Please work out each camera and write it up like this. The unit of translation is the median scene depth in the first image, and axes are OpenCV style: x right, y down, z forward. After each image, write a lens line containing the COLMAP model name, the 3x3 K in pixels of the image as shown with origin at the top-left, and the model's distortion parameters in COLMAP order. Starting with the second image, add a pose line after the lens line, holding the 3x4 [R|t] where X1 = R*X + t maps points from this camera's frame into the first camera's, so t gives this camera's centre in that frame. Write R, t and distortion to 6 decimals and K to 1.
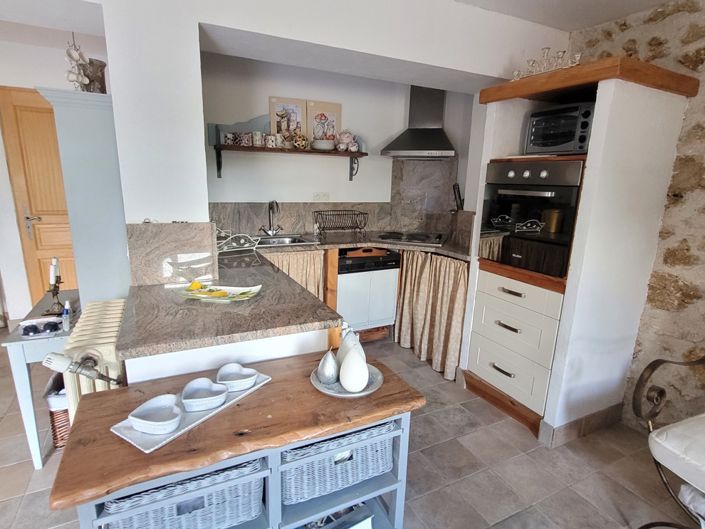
lens RADIAL K [[385.2, 0, 349.3], [0, 385.2, 266.0], [0, 0, 1]] dist [0.000062, -0.000749]
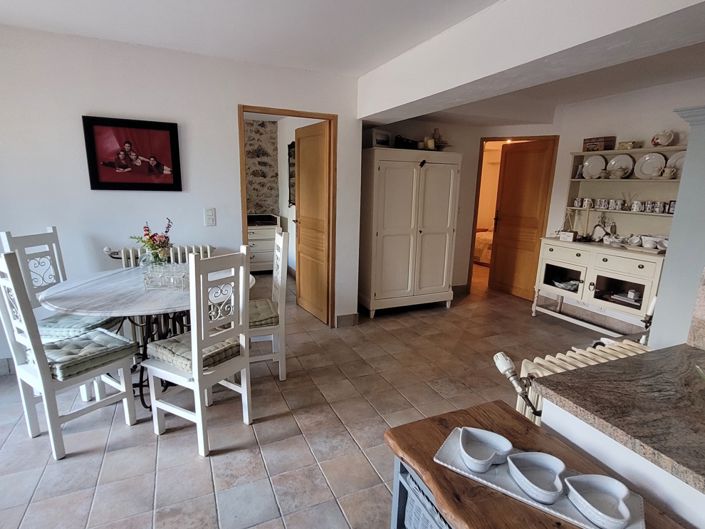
lens RADIAL K [[385.2, 0, 350.5], [0, 385.2, 267.1], [0, 0, 1]] dist [0.000062, -0.000749]
pose [[-0.050280, 0.177797, -0.982782, 0.336800], [-0.244467, 0.951901, 0.184718, -0.122166], [0.968353, 0.249545, -0.004396, 0.519016]]
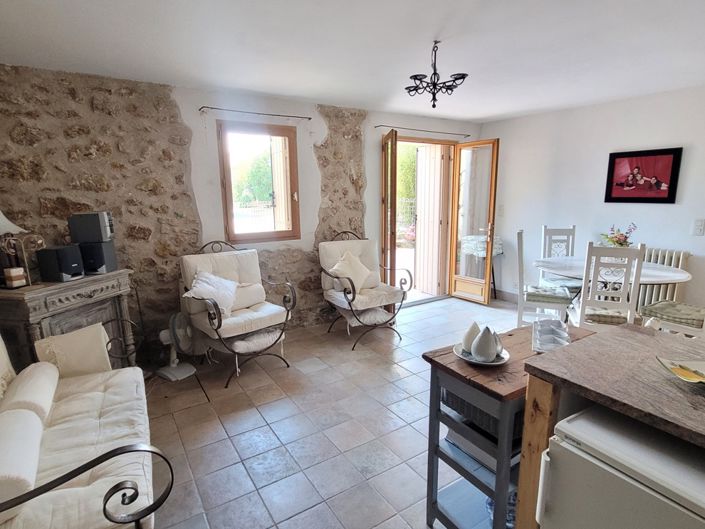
lens RADIAL K [[385.2, 0, 353.6], [0, 385.2, 267.1], [0, 0, 1]] dist [0.000062, -0.000749]
pose [[-0.994618, -0.004652, -0.103509, 0.642752], [-0.045562, 0.916862, 0.396595, -0.552306], [0.093059, 0.399176, -0.912140, 2.299308]]
